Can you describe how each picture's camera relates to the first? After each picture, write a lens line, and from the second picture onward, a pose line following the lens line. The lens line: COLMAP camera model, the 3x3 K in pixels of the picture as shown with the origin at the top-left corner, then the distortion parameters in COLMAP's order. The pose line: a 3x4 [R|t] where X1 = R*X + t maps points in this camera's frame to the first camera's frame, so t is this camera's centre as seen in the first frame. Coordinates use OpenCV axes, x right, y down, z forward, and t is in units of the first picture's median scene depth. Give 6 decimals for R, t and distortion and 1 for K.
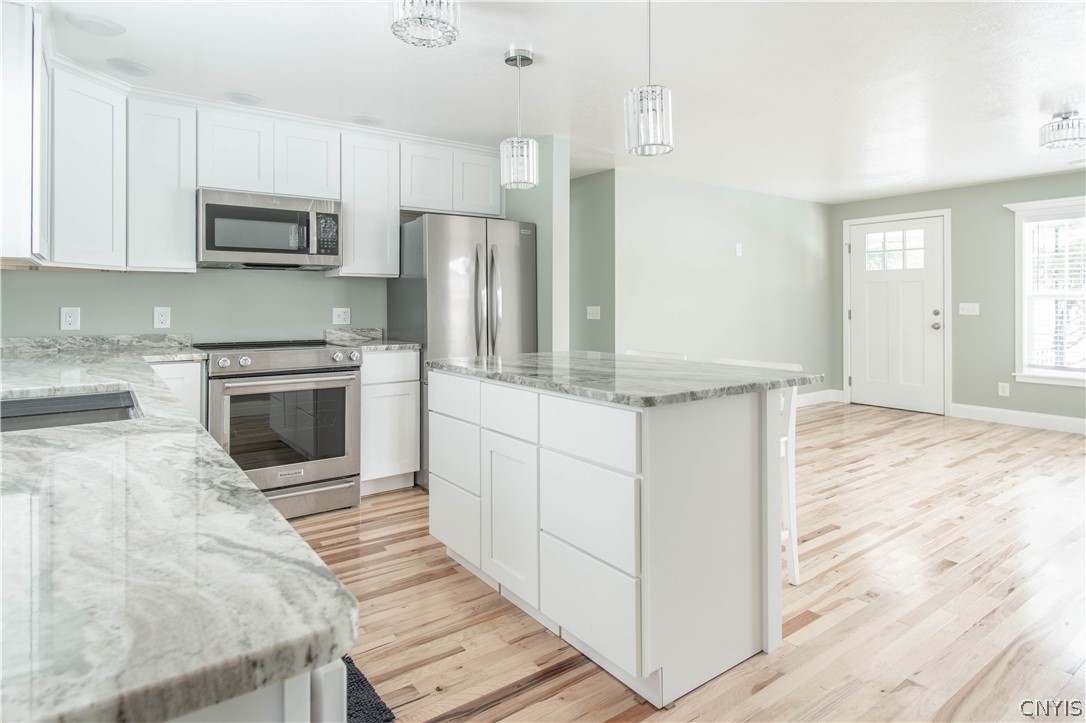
lens RADIAL K [[554.2, 0, 524.1], [0, 554.2, 301.8], [0, 0, 1]] dist [0.001404, 0.000015]
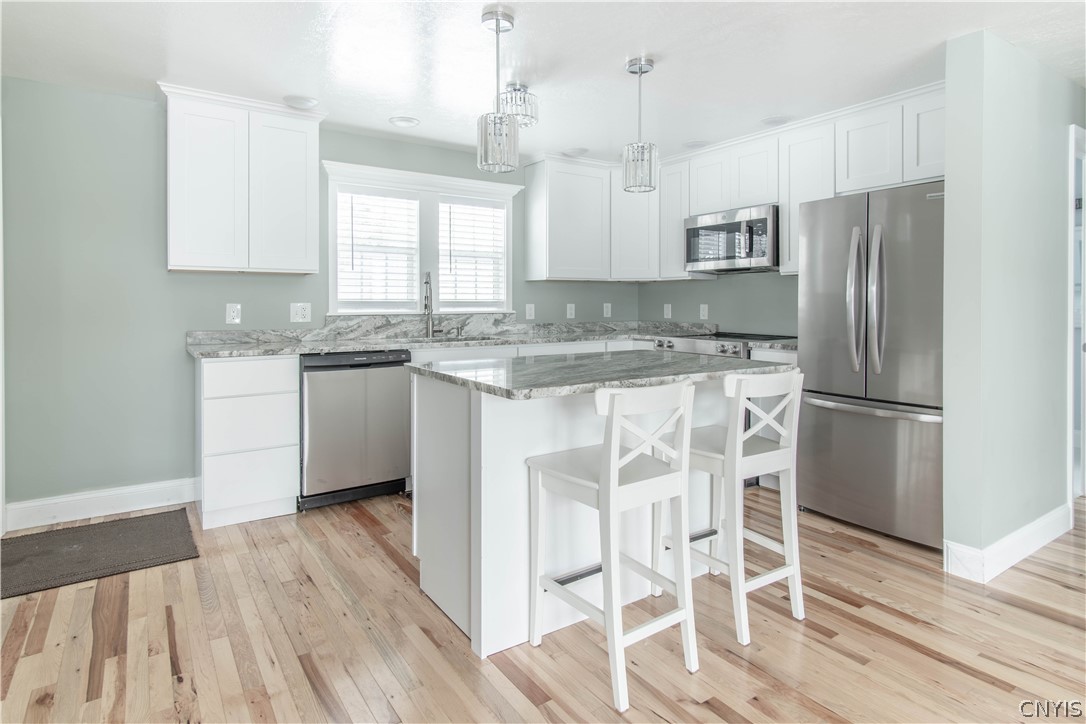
lens RADIAL K [[607.7, 0, 584.7], [0, 607.7, 307.3], [0, 0, 1]] dist [0.002337, 0.000134]
pose [[0.044446, 0.008806, -0.998973, 0.489941], [0.002225, 0.999958, 0.008914, 0.001916], [0.999009, -0.002619, 0.044424, 0.366226]]
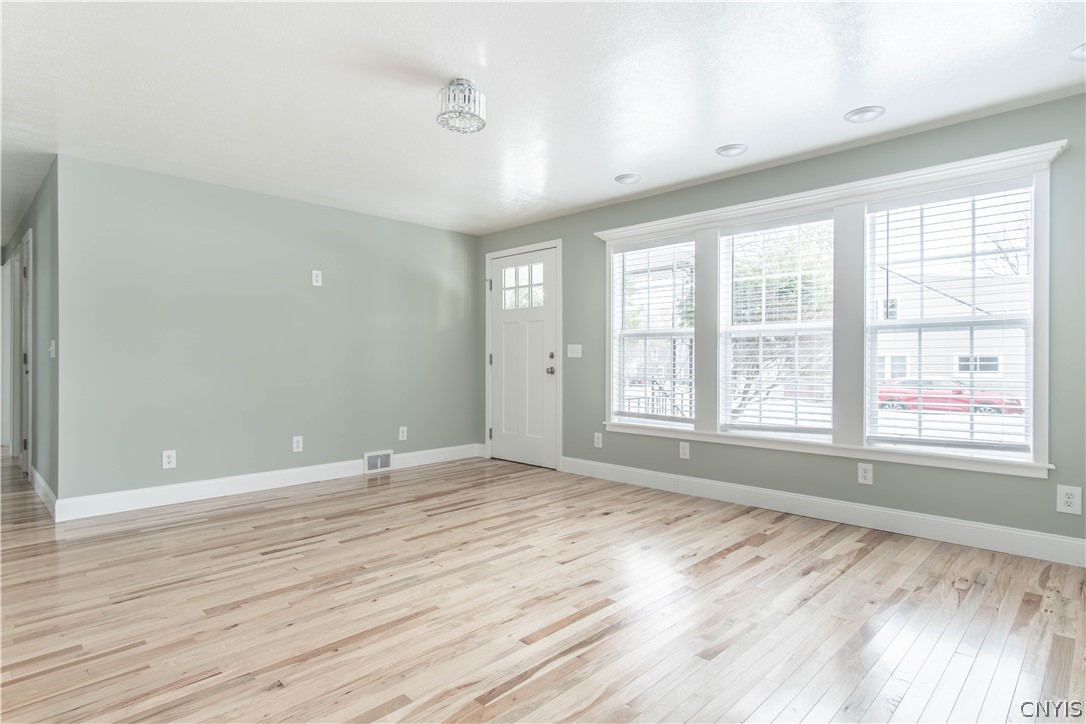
lens RADIAL K [[556.4, 0, 494.3], [0, 556.4, 359.7], [0, 0, 1]] dist [0.003594, 0.000626]
pose [[0.986763, 0.004708, 0.162098, 0.520303], [-0.005208, 0.999983, 0.002663, 0.025113], [-0.162083, -0.003472, 0.986771, 0.133076]]
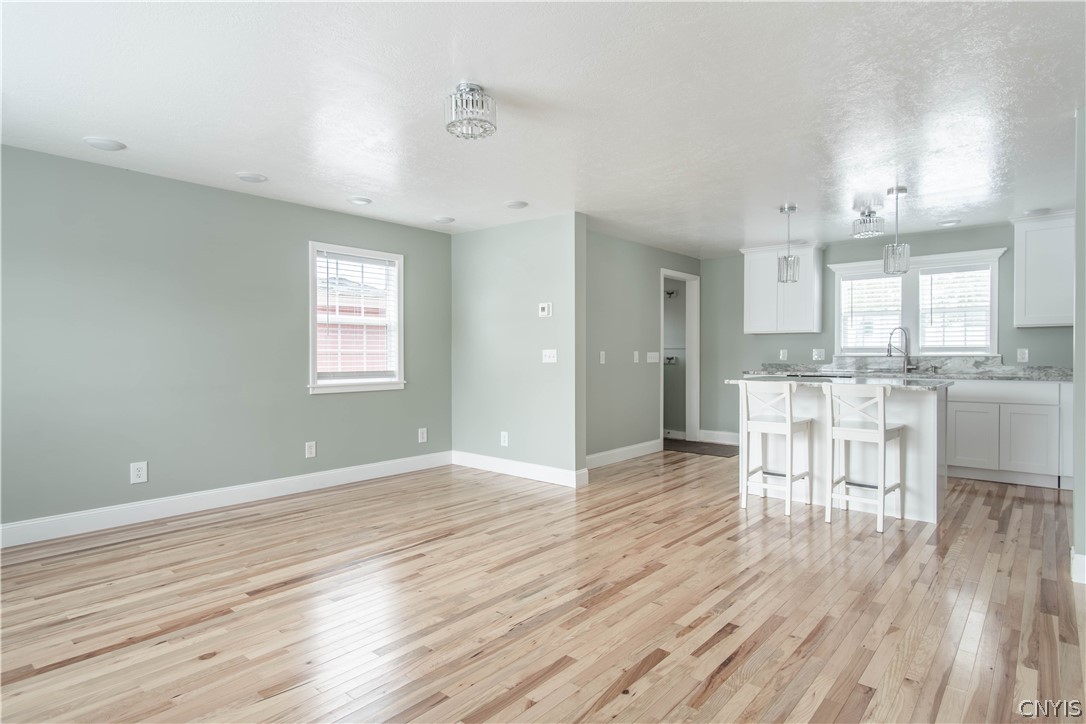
lens RADIAL K [[621.1, 0, 546.5], [0, 621.1, 363.4], [0, 0, 1]] dist [0.019157, -0.000689]
pose [[-0.956377, 0.009186, -0.291990, 0.653391], [0.005432, 0.999892, 0.013662, 0.010514], [0.292084, 0.011480, -0.956324, 1.064257]]
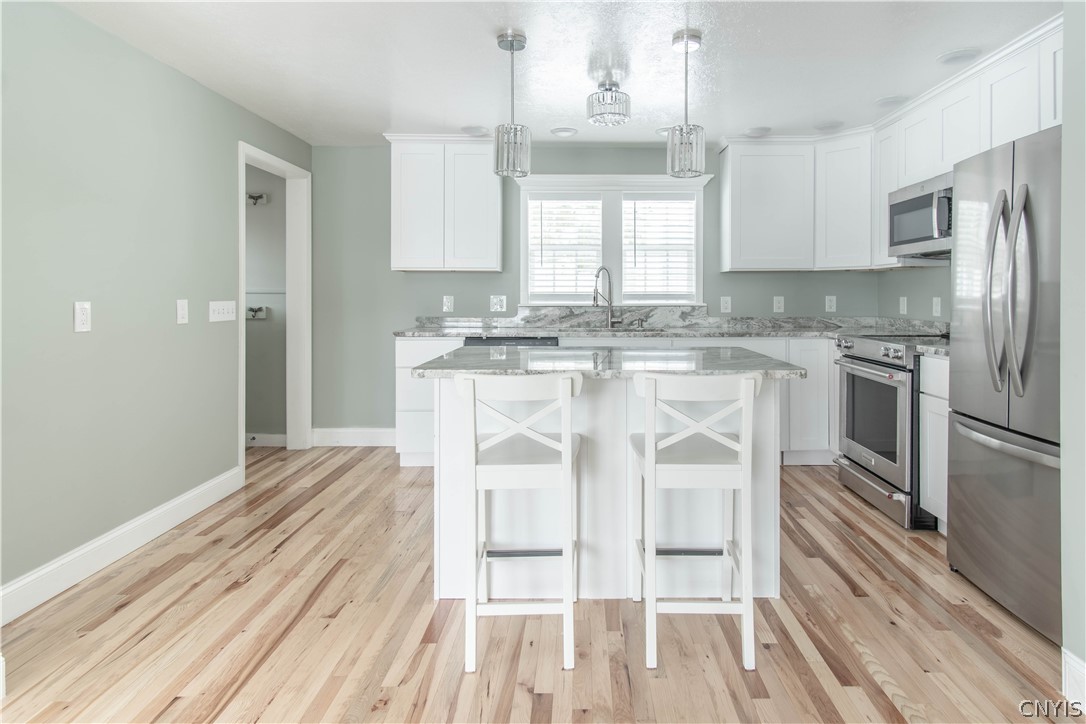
lens RADIAL K [[630.0, 0, 596.6], [0, 630.0, 296.4], [0, 0, 1]] dist [0.000931, 0.000824]
pose [[-0.535558, 0.002902, -0.844494, 0.440754], [0.002651, 0.999995, 0.001755, 0.002513], [0.844494, -0.001299, -0.535563, 0.634228]]
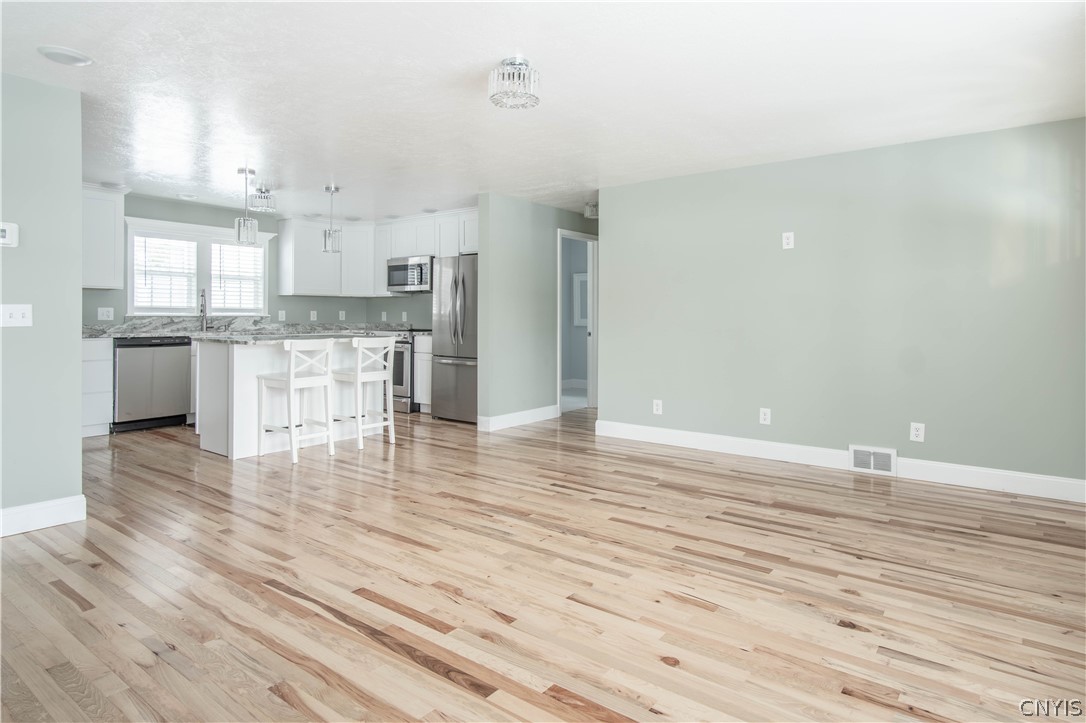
lens RADIAL K [[568.1, 0, 597.8], [0, 568.1, 315.8], [0, 0, 1]] dist [0.000377, 0.000299]
pose [[0.398668, 0.000952, -0.917095, 1.011536], [-0.003270, 0.999995, -0.000384, 0.013698], [0.917090, 0.003152, 0.398669, 0.462183]]
